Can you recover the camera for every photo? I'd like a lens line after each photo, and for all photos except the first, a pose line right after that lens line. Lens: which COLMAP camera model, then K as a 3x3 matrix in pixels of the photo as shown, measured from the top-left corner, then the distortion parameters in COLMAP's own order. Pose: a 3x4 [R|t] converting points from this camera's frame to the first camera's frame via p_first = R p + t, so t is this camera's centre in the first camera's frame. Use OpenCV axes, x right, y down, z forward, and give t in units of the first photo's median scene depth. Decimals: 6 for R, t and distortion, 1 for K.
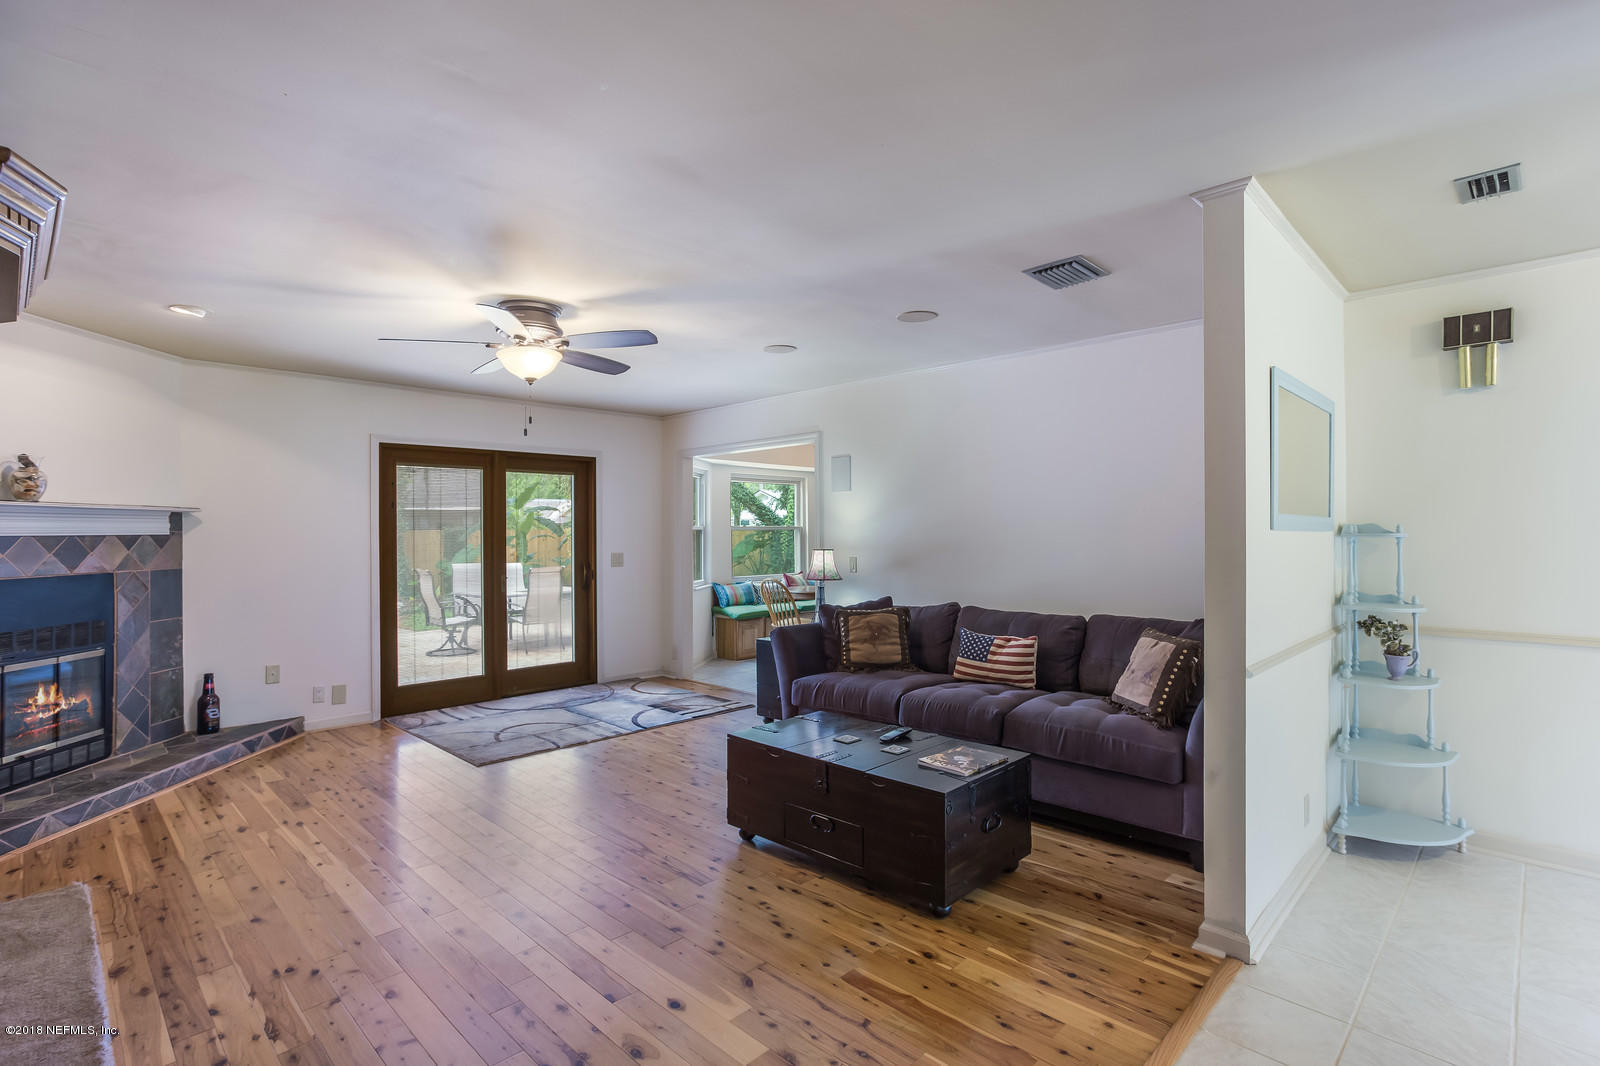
lens RADIAL K [[765.3, 0, 800.0], [0, 765.3, 533.0], [0, 0, 1]] dist [0.014107, 0.000535]
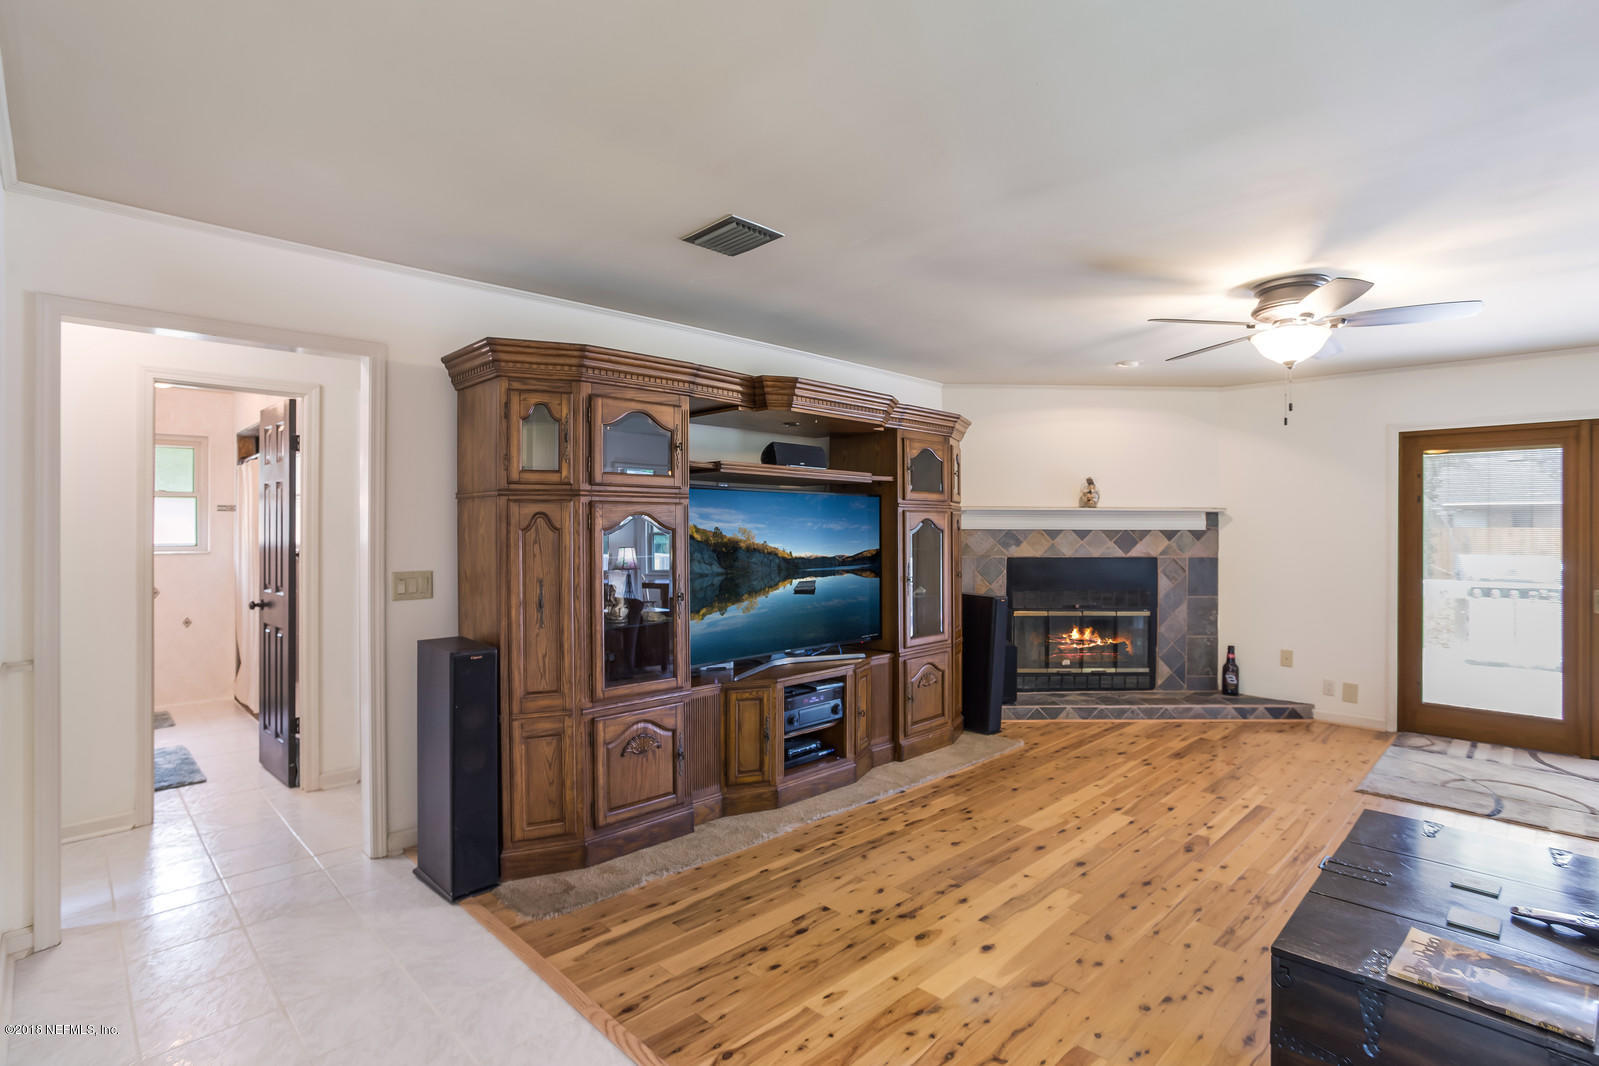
lens RADIAL K [[786.2, 0, 799.5], [0, 786.2, 533.0], [0, 0, 1]] dist [-0.032059, 0.000181]
pose [[-0.006070, 0.013071, -0.999896, 0.463284], [-0.005994, 0.999896, 0.013107, -0.005527], [0.999964, 0.006073, -0.005991, 0.344651]]
